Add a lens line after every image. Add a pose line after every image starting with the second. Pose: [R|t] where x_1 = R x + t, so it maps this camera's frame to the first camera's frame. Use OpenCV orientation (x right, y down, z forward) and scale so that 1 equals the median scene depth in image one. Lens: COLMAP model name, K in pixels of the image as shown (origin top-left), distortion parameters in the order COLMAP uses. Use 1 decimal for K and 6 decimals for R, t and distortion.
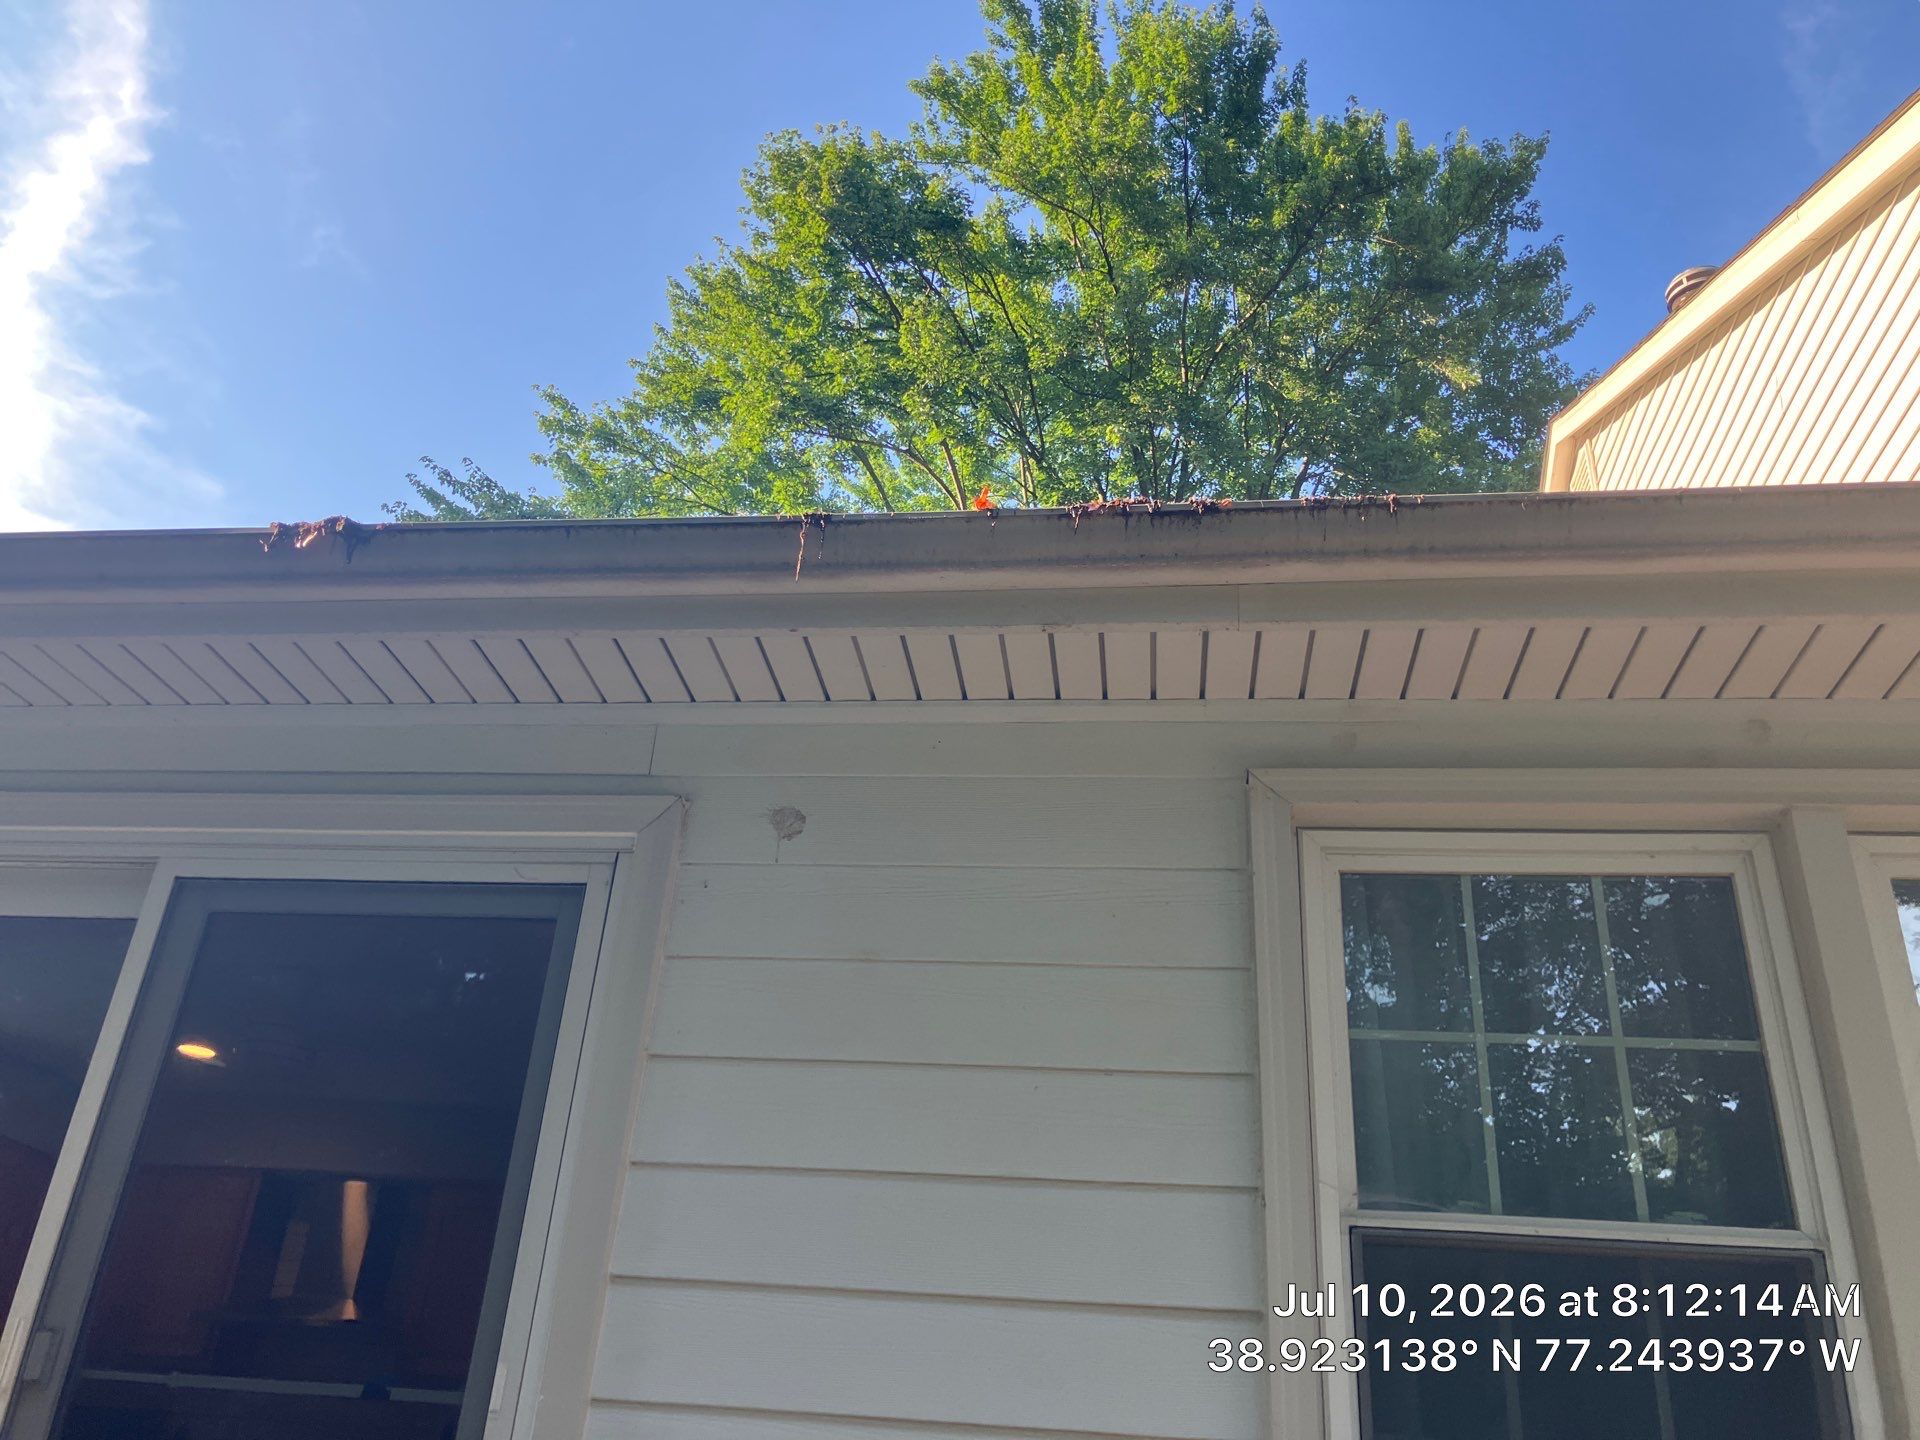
lens RADIAL K [[1470.9, 0, 960.0], [0, 1470.9, 720.0], [0, 0, 1]] dist [0.024227, -0.015141]
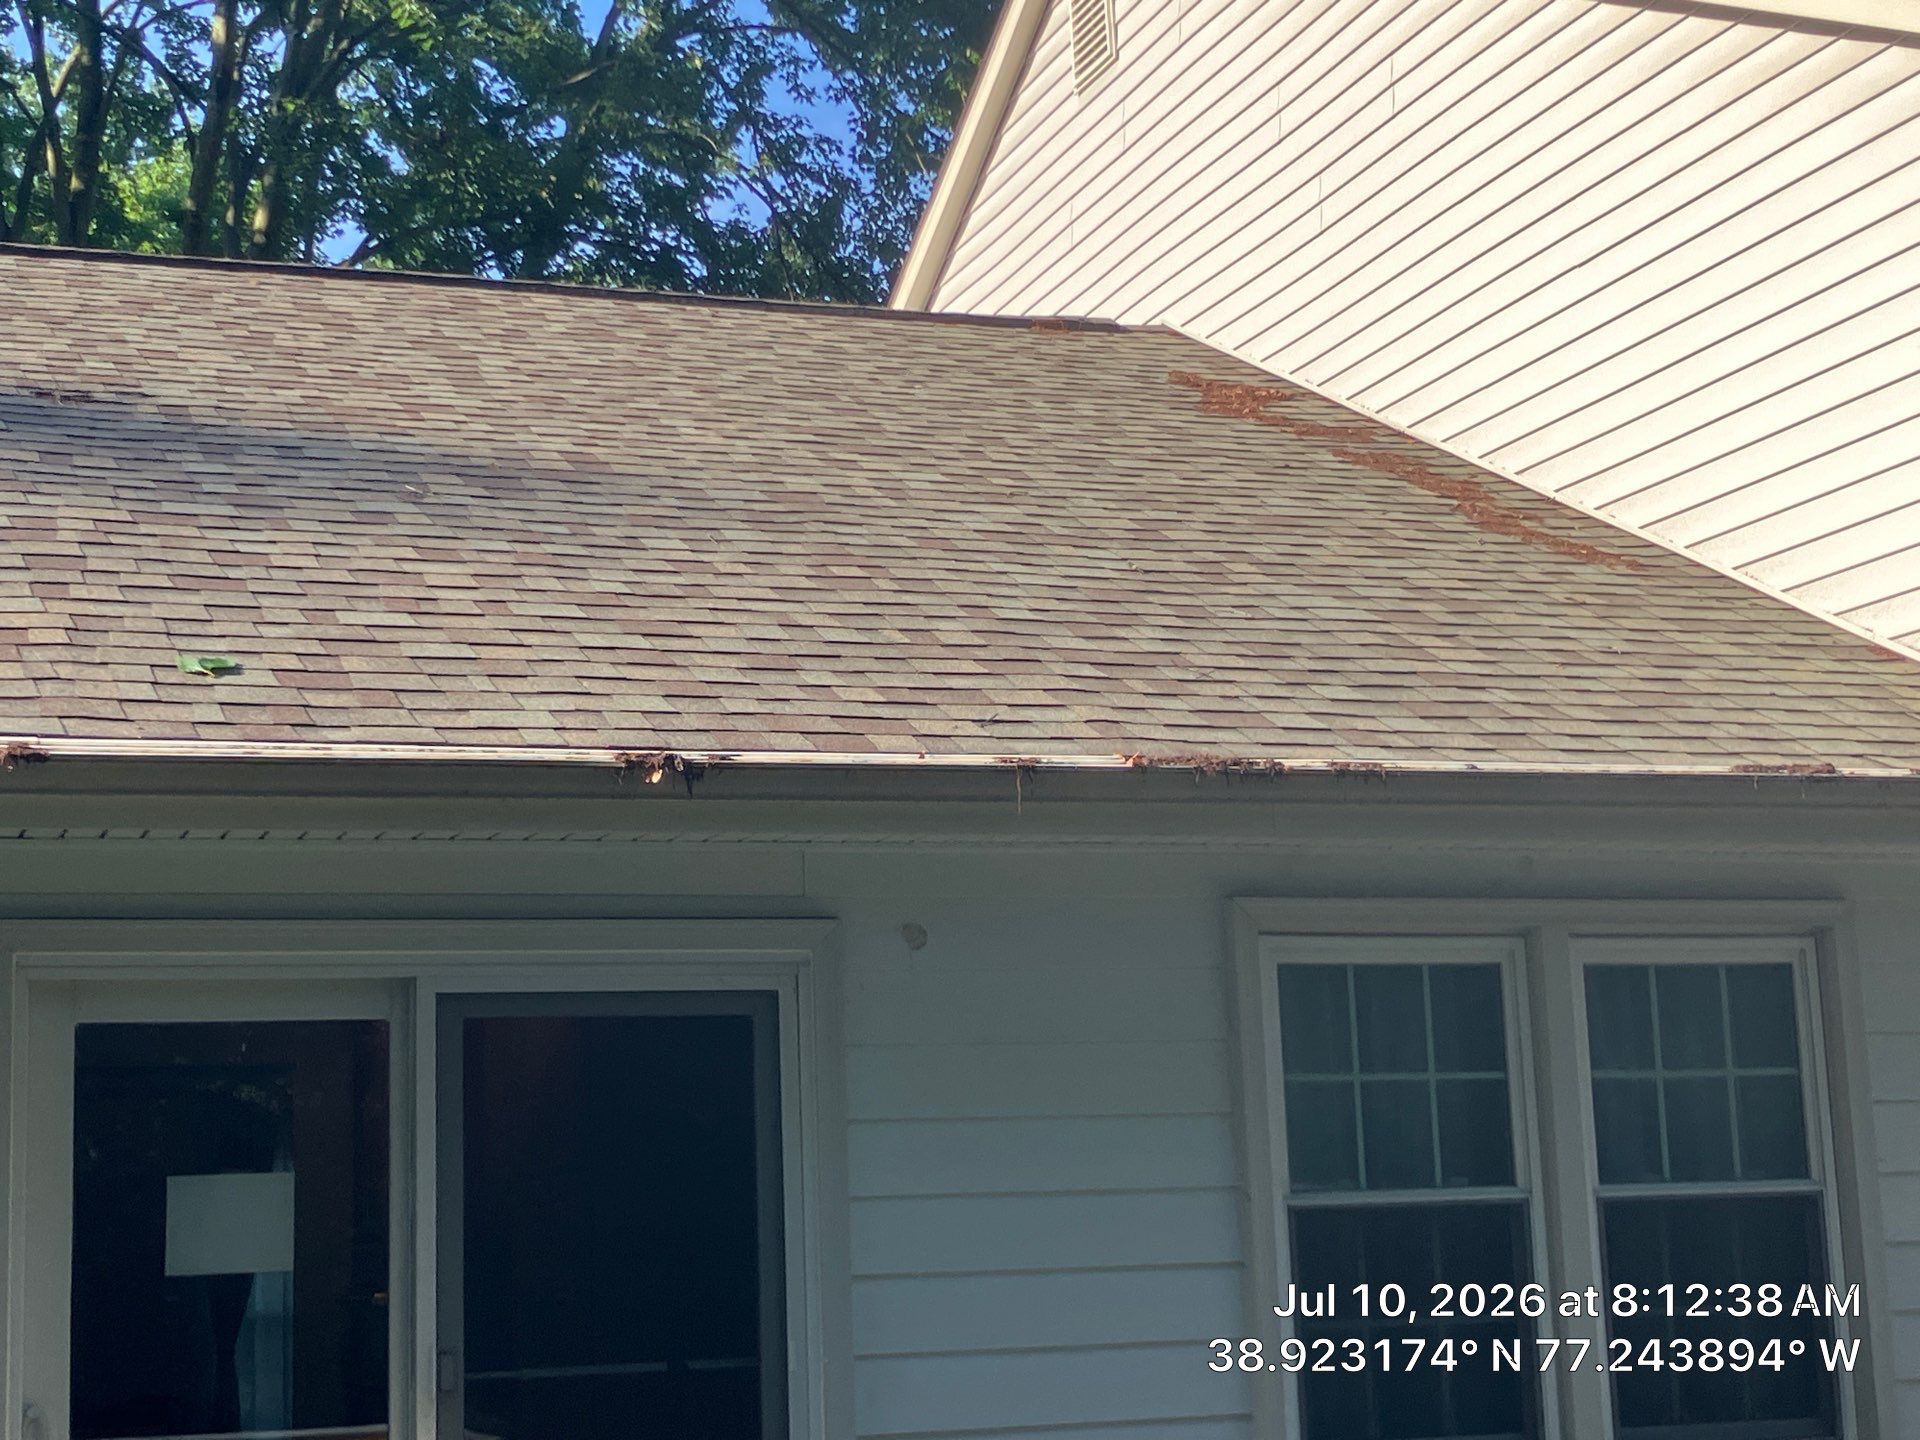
lens RADIAL K [[3182.2, 0, 960.0], [0, 3182.2, 720.0], [0, 0, 1]] dist [0.319414, -0.013847]
pose [[0.879347, -0.018367, 0.475827, -1.530894], [-0.133052, 0.949979, 0.282554, -0.986666], [-0.457215, -0.311773, 0.832918, -1.424839]]
